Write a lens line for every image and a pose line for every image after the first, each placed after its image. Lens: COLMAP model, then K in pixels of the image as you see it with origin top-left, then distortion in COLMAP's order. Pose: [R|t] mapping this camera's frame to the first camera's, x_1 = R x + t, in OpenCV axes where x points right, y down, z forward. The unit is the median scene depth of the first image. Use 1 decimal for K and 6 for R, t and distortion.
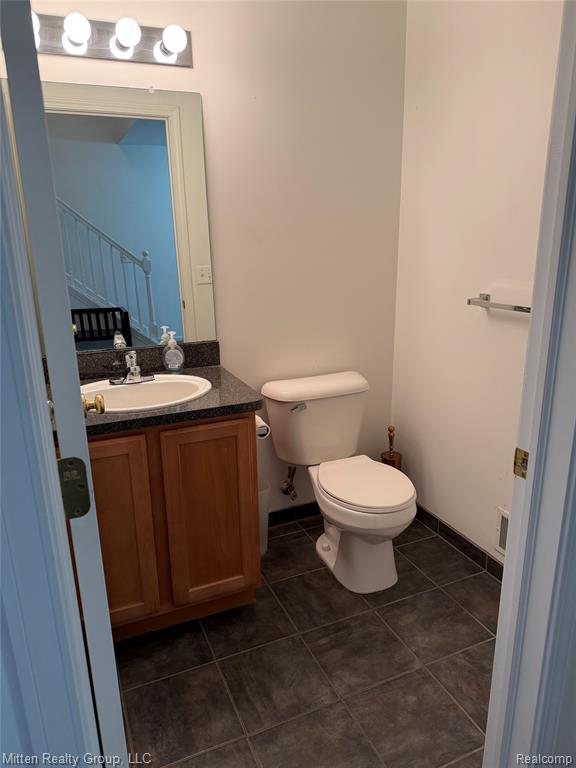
lens RADIAL K [[534.6, 0, 290.9], [0, 534.6, 389.8], [0, 0, 1]] dist [0.114507, -0.161697]
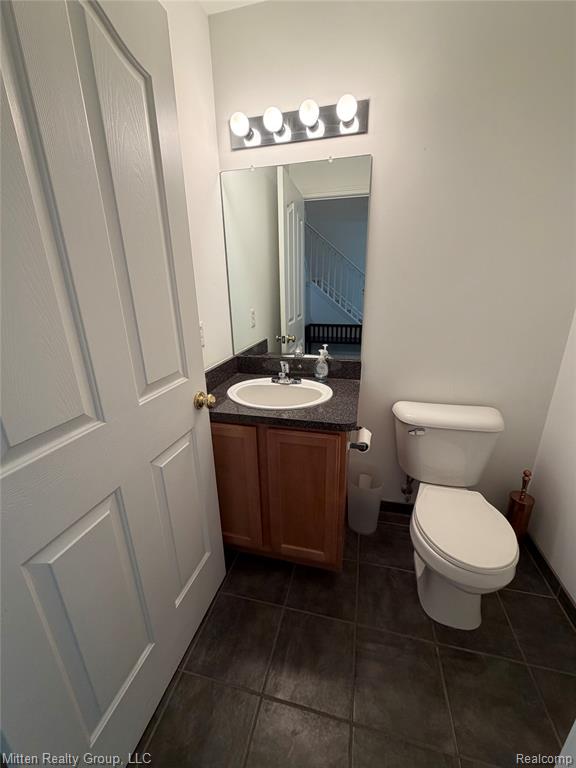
lens RADIAL K [[311.7, 0, 288.0], [0, 311.7, 384.0], [0, 0, 1]] dist [-0.001722, 0.003648]
pose [[0.794437, 0.197021, -0.574501, 0.175624], [-0.169918, 0.980248, 0.101202, -0.093958], [0.583093, 0.017219, 0.812223, 0.353097]]
